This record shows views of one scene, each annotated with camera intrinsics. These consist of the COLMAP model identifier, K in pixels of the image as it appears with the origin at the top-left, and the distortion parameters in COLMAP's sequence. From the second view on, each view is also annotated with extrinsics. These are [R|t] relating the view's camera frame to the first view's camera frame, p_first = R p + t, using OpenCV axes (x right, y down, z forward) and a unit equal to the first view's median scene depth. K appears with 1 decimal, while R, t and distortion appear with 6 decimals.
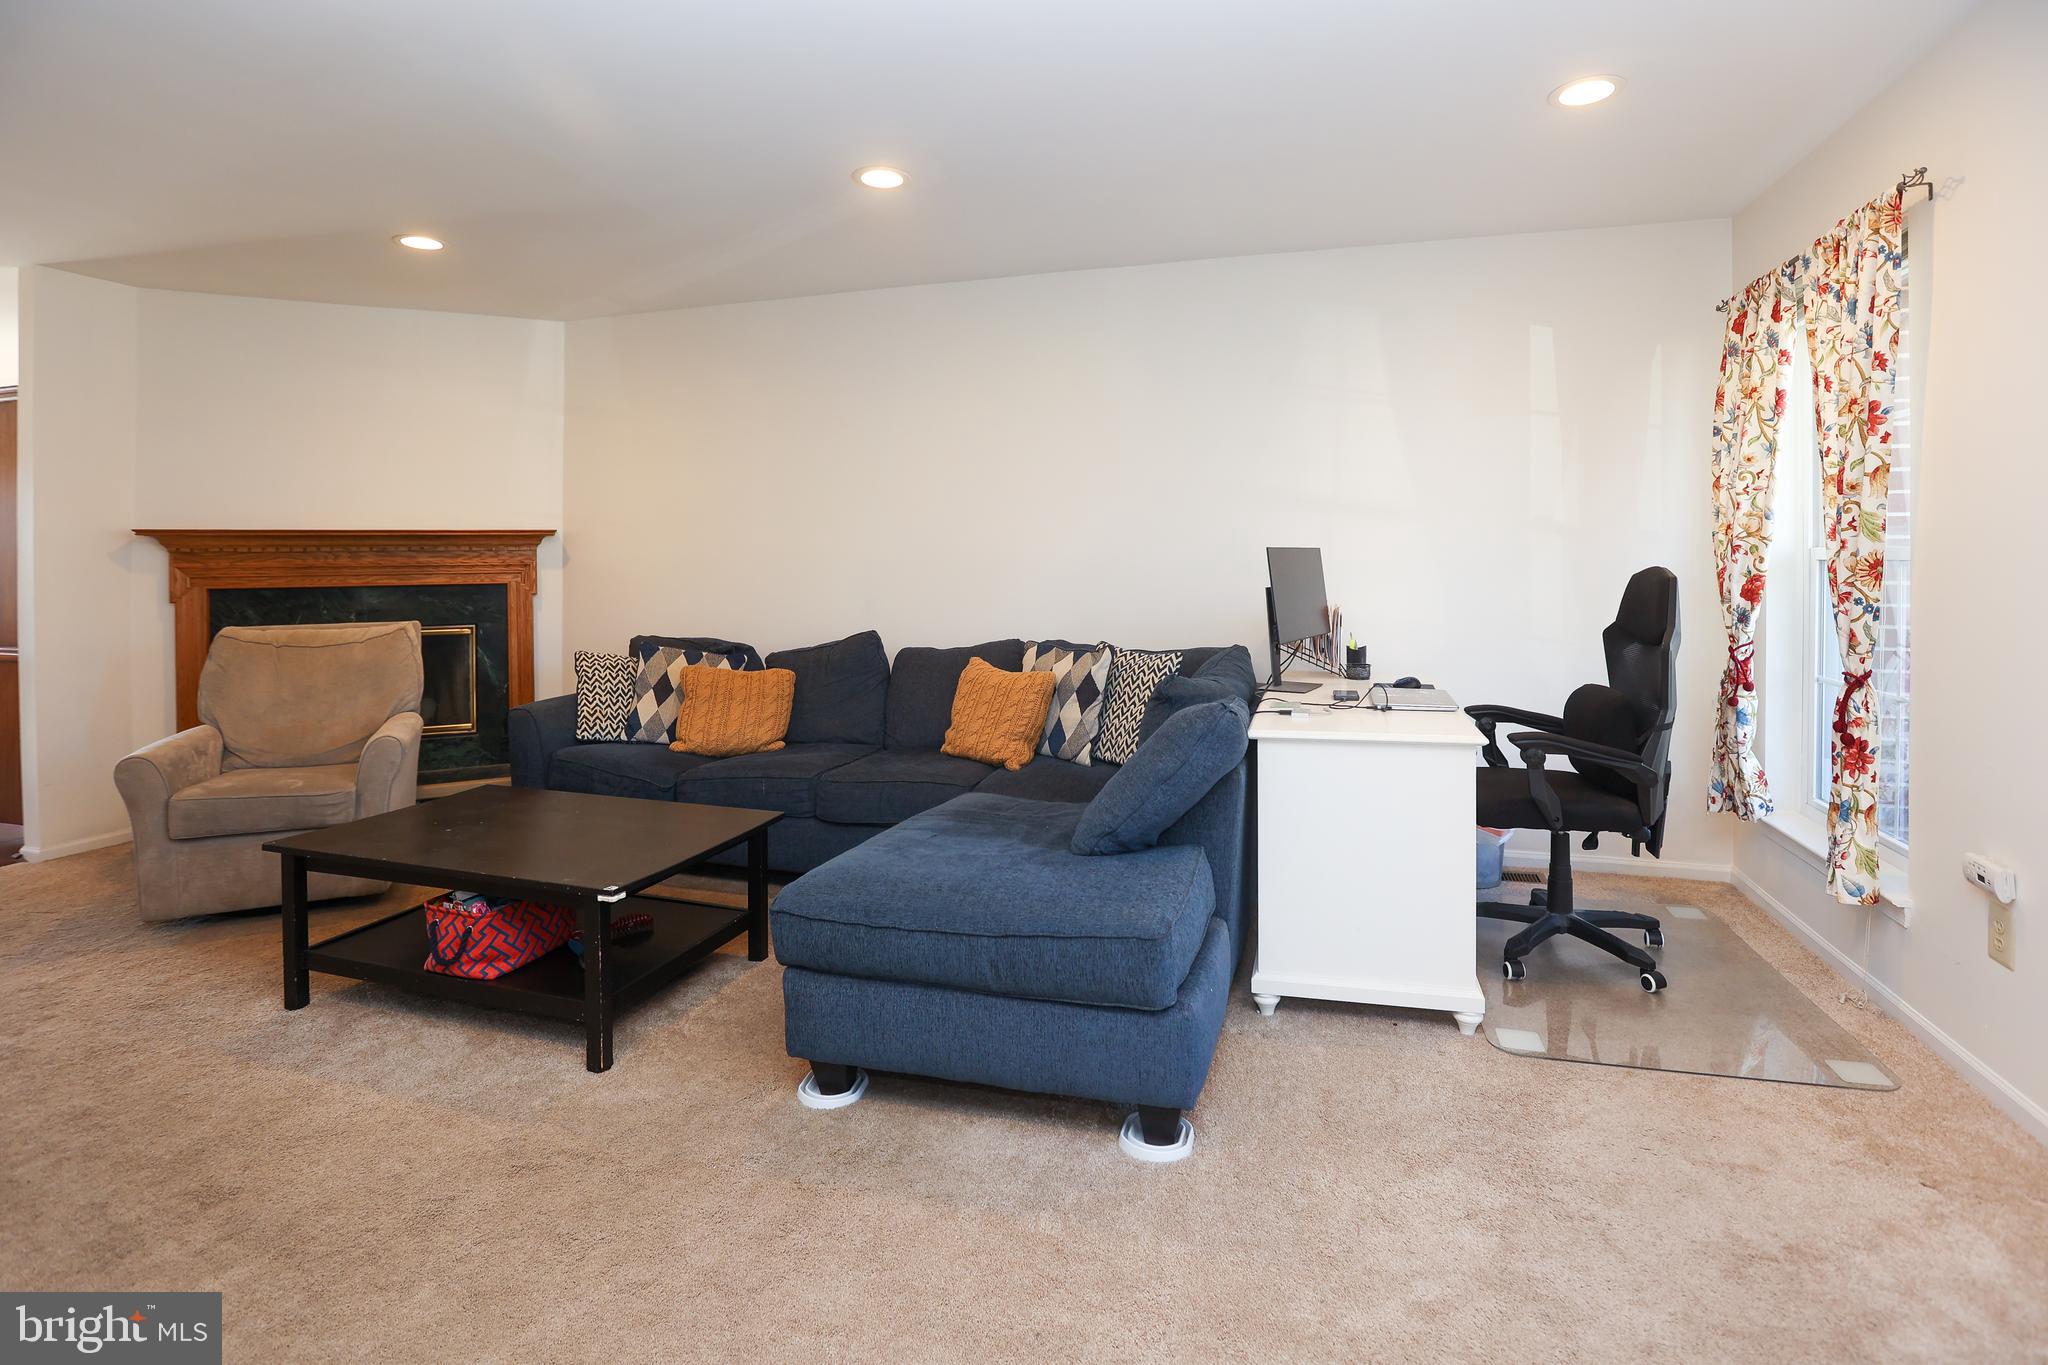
lens RADIAL K [[960.1, 0, 1041.5], [0, 960.1, 560.4], [0, 0, 1]] dist [-0.039318, 0.014290]
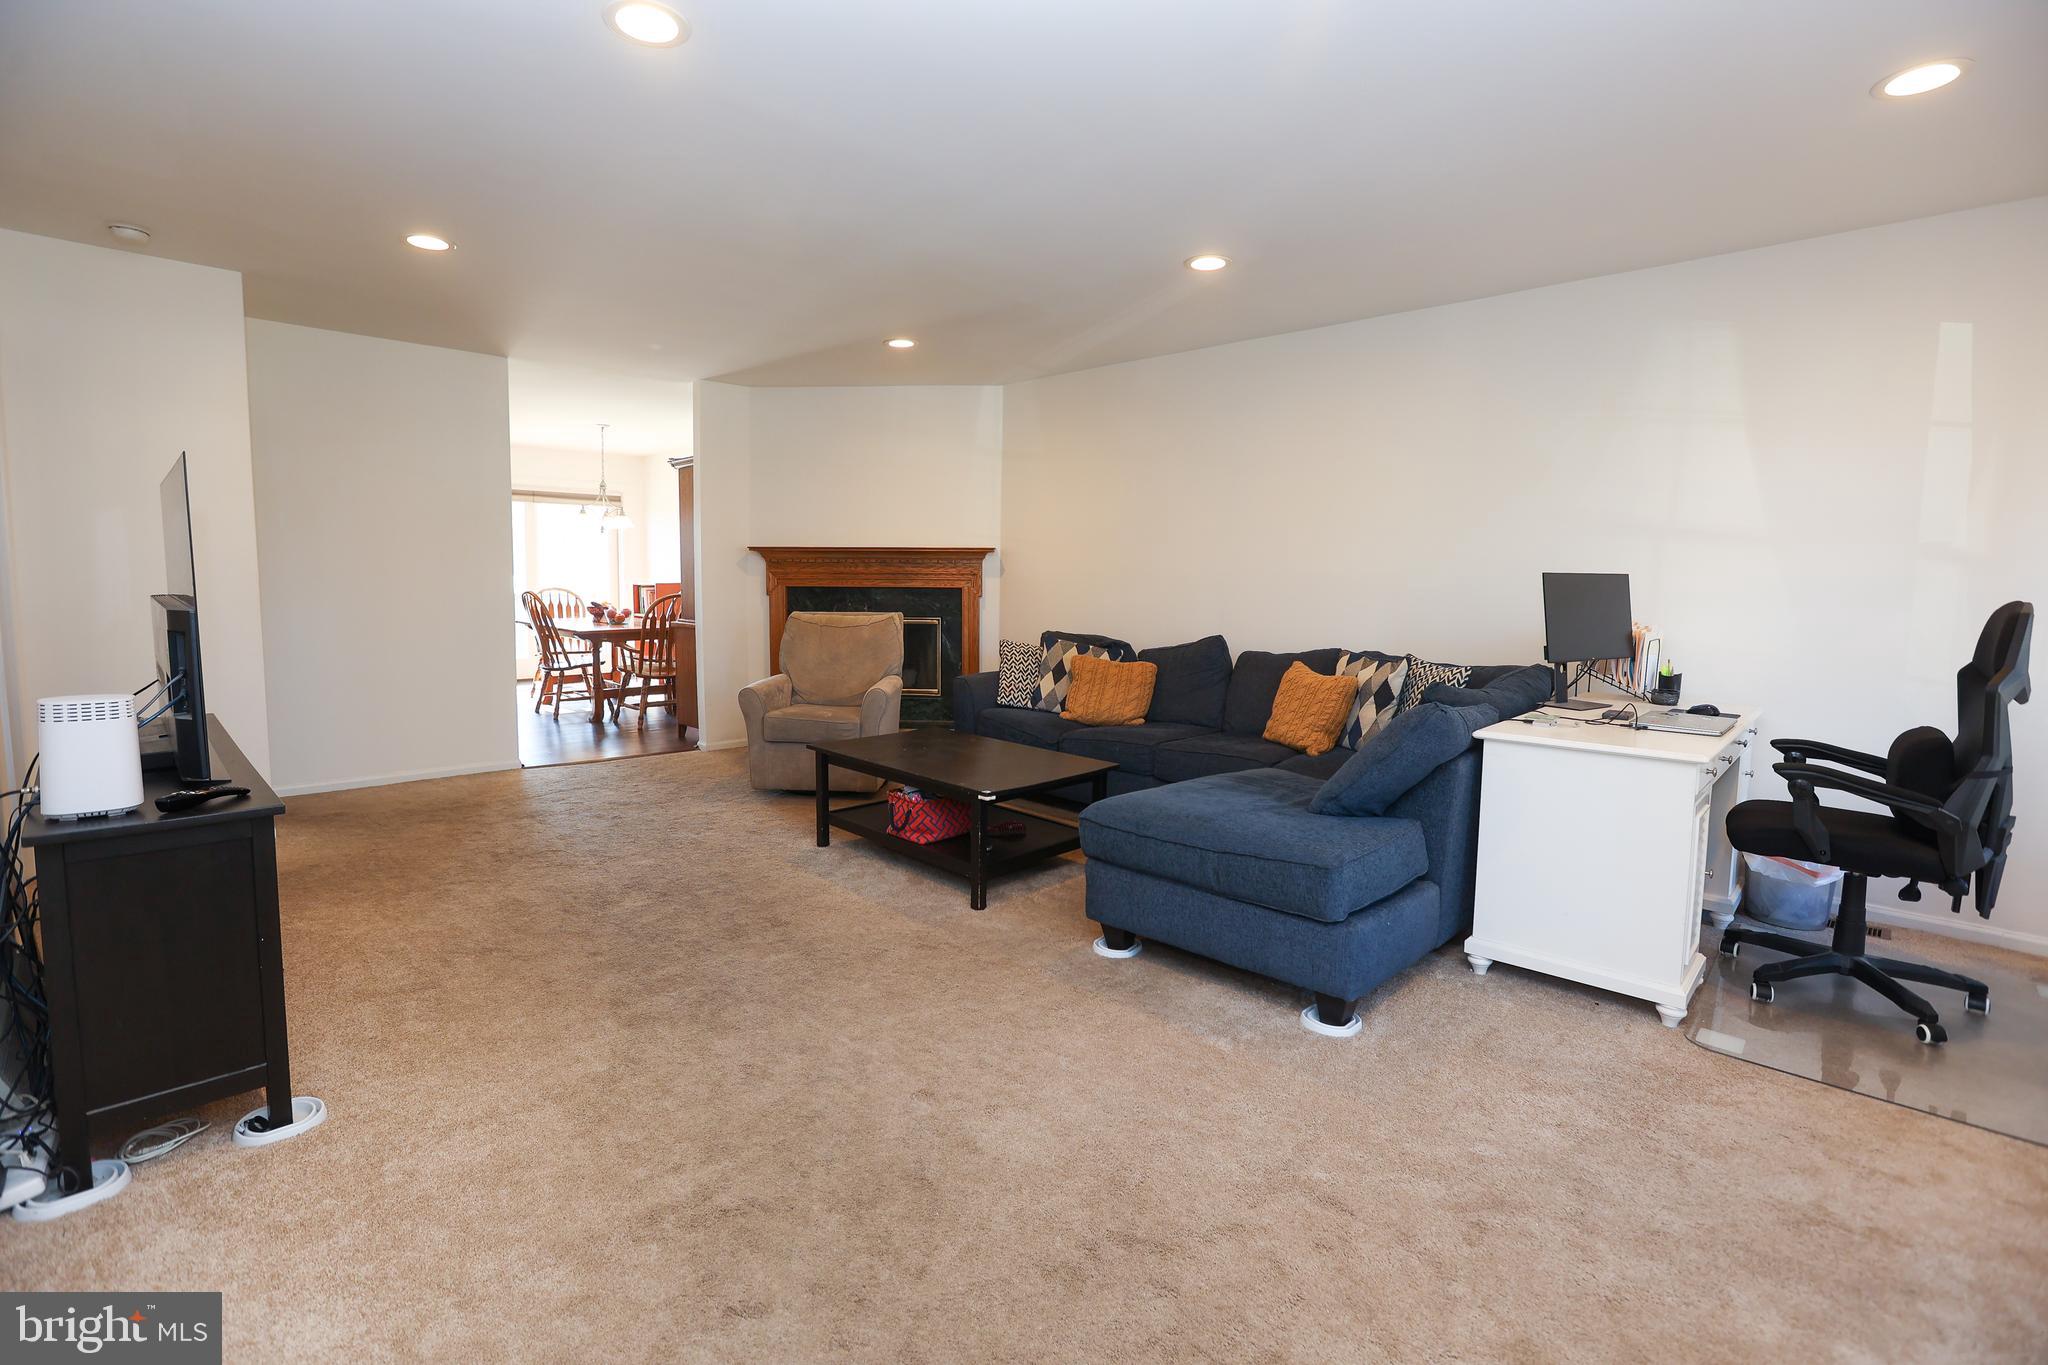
lens RADIAL K [[931.2, 0, 1020.5], [0, 931.2, 658.4], [0, 0, 1]] dist [-0.036799, 0.000683]
pose [[0.881005, 0.061298, -0.469119, 0.200790], [-0.019153, 0.995379, 0.094093, -0.002988], [0.472719, -0.073912, 0.878108, -0.186901]]
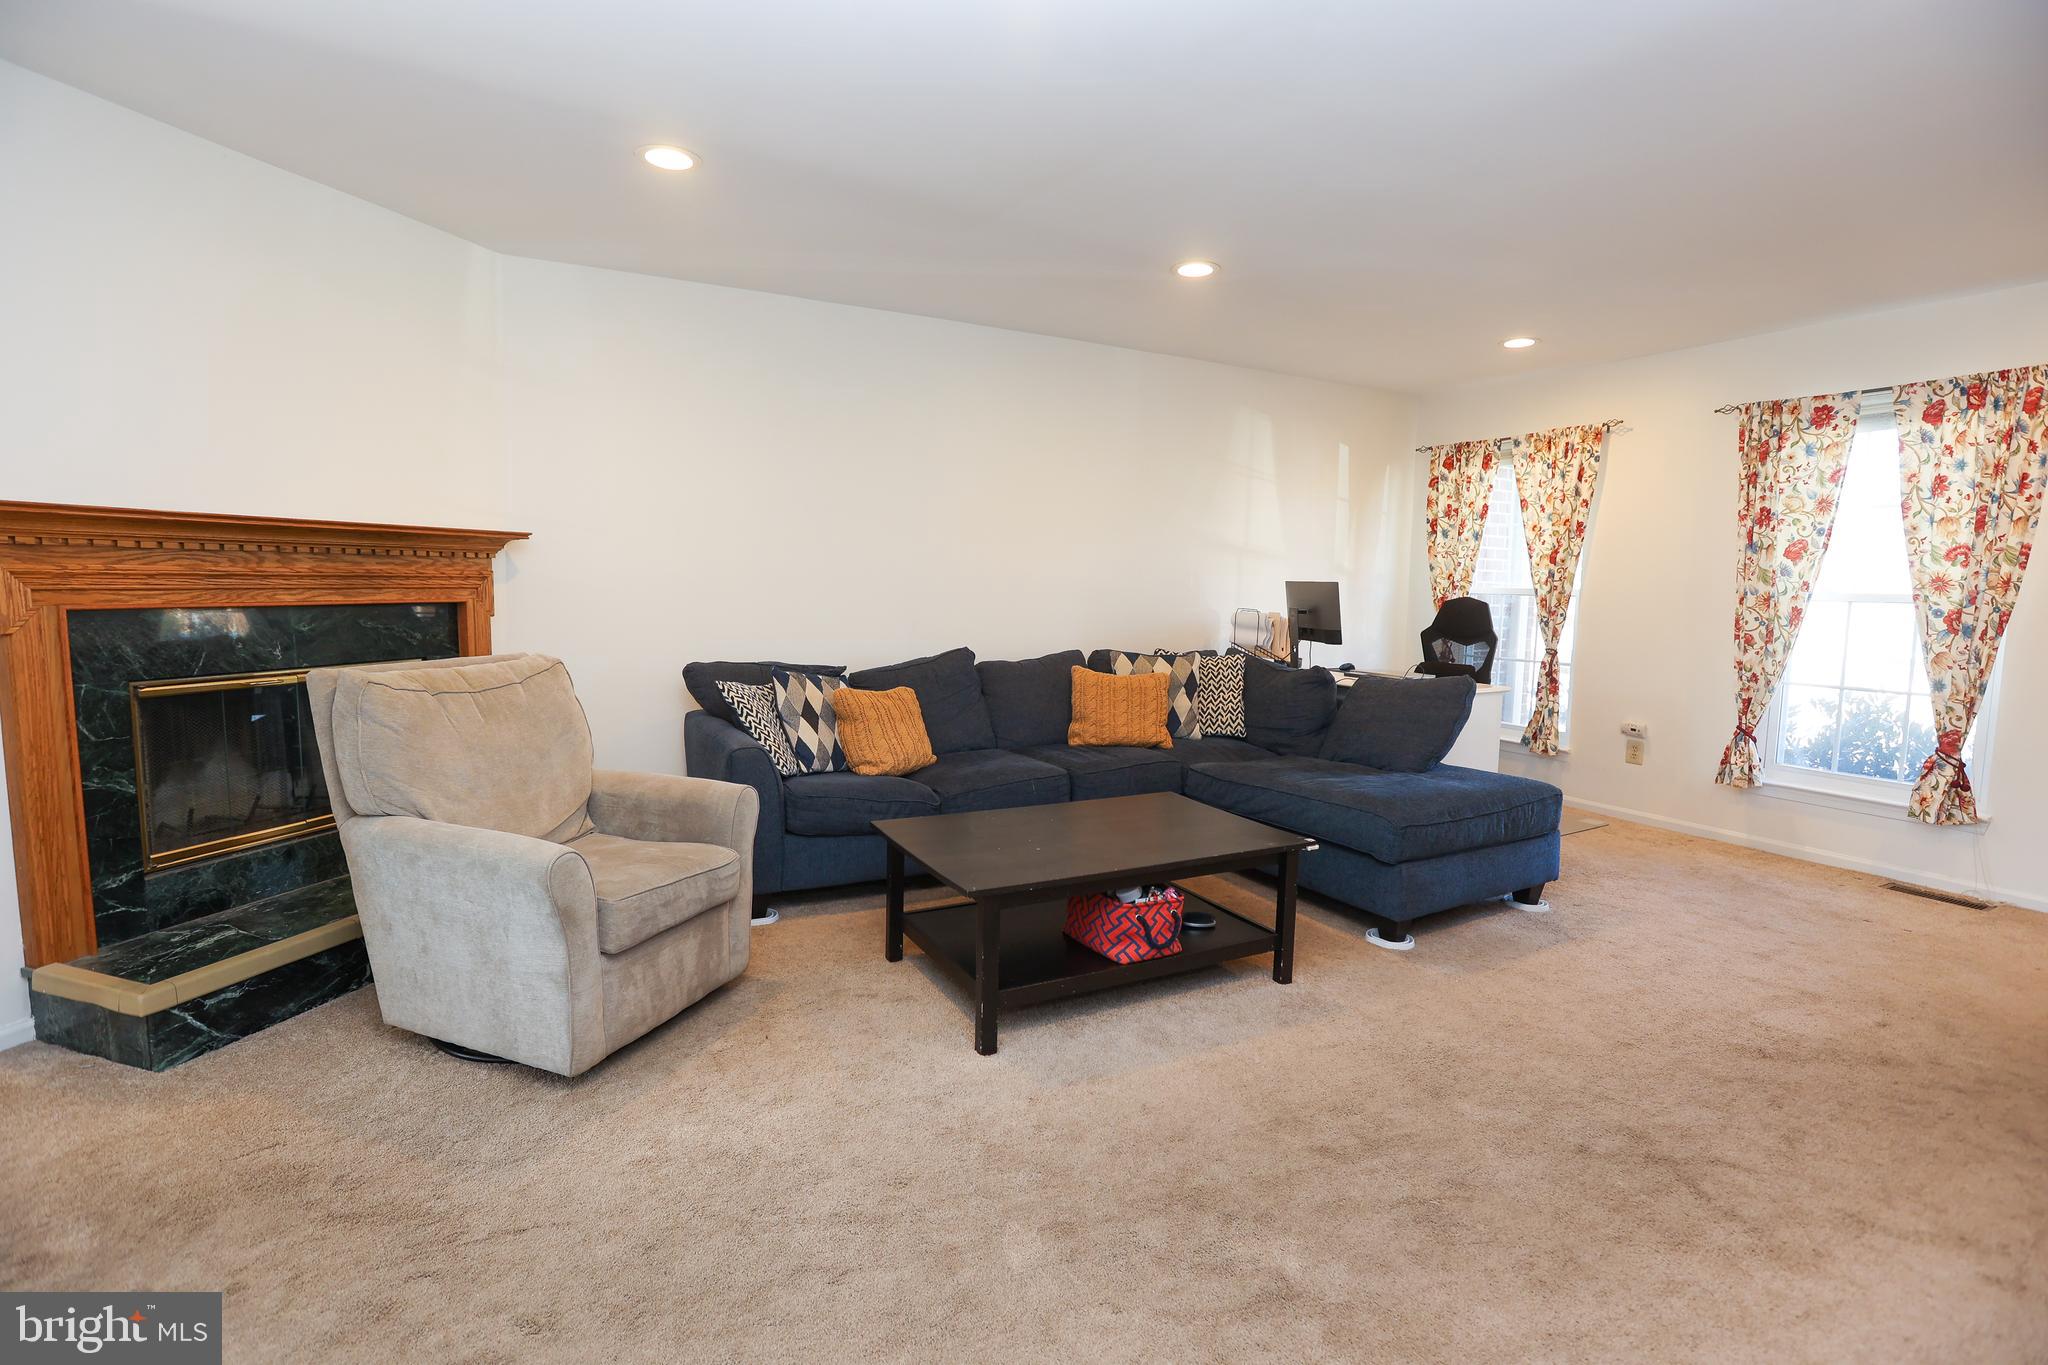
lens RADIAL K [[931.2, 0, 1020.5], [0, 931.2, 658.4], [0, 0, 1]] dist [-0.036799, 0.000683]
pose [[0.721742, -0.036320, 0.691209, -1.118121], [-0.020222, 0.997090, 0.073509, 0.010436], [-0.691867, -0.067032, 0.718907, 0.266021]]
